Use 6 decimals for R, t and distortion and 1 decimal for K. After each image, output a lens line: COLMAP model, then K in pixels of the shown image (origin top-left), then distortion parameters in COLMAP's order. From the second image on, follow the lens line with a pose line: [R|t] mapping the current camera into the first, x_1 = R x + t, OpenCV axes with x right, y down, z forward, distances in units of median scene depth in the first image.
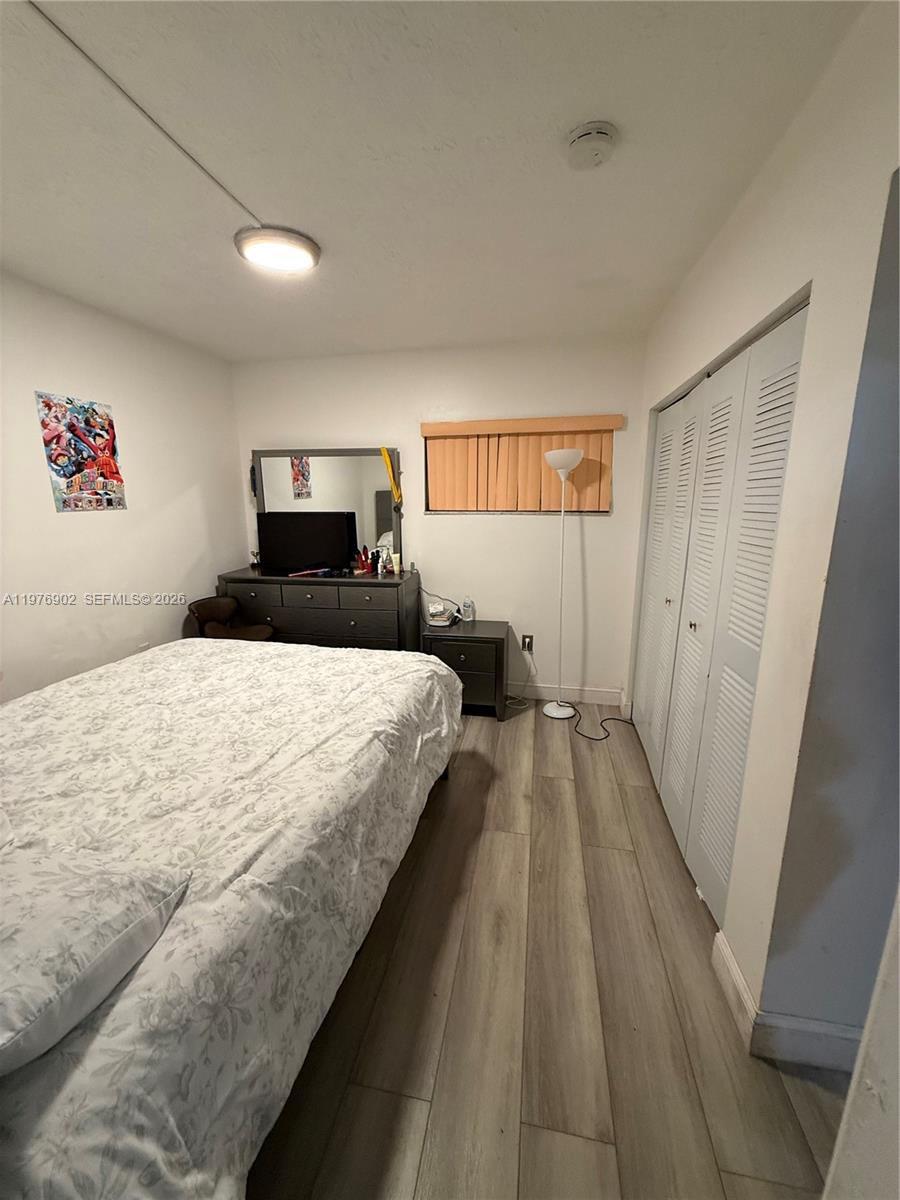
lens RADIAL K [[479.5, 0, 450.6], [0, 479.5, 597.9], [0, 0, 1]] dist [0.000900, 0.000110]
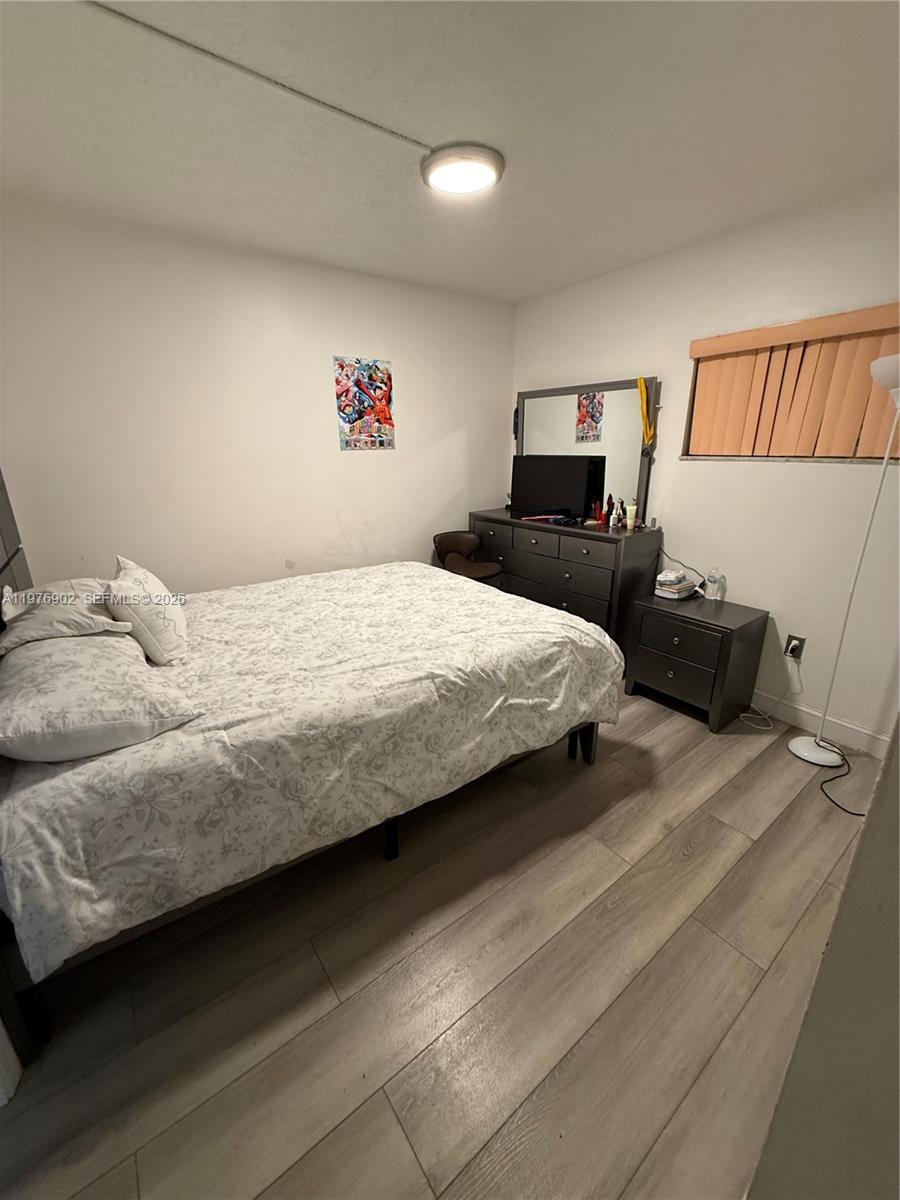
lens RADIAL K [[479.5, 0, 450.6], [0, 479.5, 597.9], [0, 0, 1]] dist [0.000900, 0.000110]
pose [[0.740739, 0.203095, -0.640357, 0.357288], [-0.137577, 0.978865, 0.151313, -0.023374], [0.657555, -0.023985, 0.753025, 0.203694]]
